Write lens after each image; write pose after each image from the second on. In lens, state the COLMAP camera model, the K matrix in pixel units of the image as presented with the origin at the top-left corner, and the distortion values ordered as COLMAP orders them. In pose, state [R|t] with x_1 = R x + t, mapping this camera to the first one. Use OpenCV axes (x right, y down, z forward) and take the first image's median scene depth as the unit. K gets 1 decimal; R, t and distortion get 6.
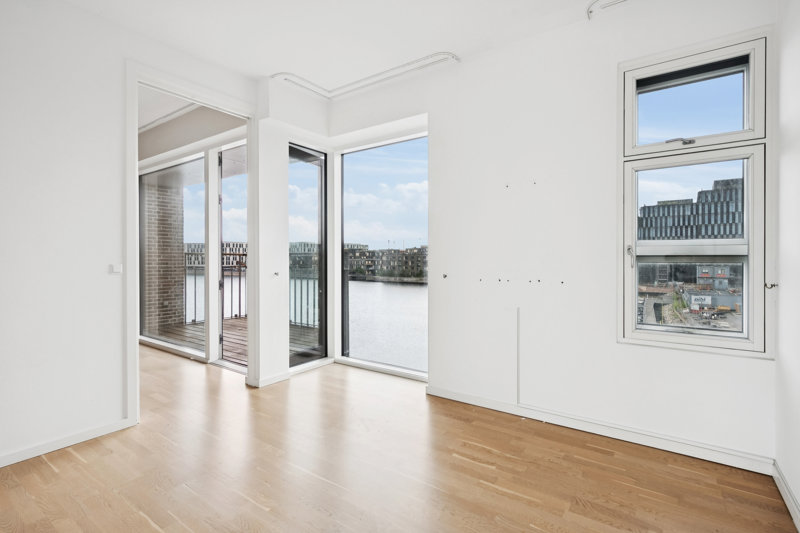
lens RADIAL K [[368.5, 0, 400.0], [0, 368.5, 266.5], [0, 0, 1]] dist [0.000114, -0.000050]
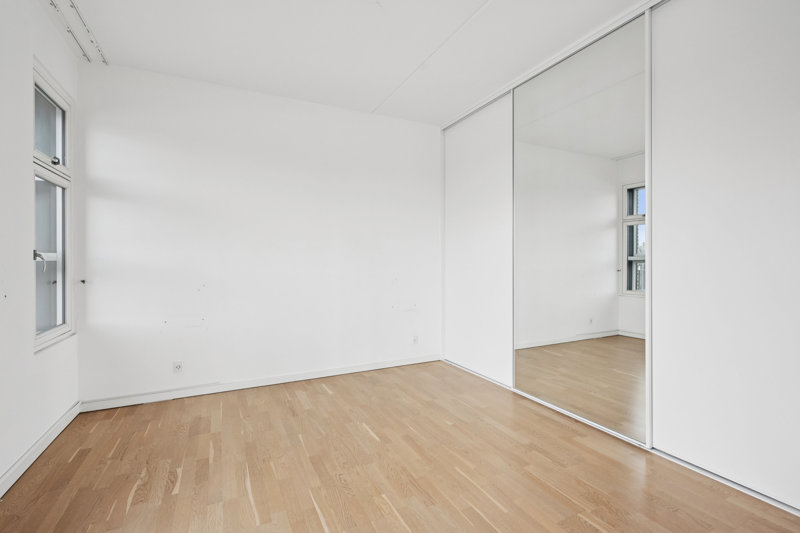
lens RADIAL K [[368.5, 0, 400.0], [0, 368.5, 266.5], [0, 0, 1]] dist [0.000114, -0.000050]
pose [[-0.872478, 0.002485, 0.488647, -0.767334], [0.021165, 0.999241, 0.032708, -0.027765], [-0.488195, 0.038880, -0.871868, 1.563907]]
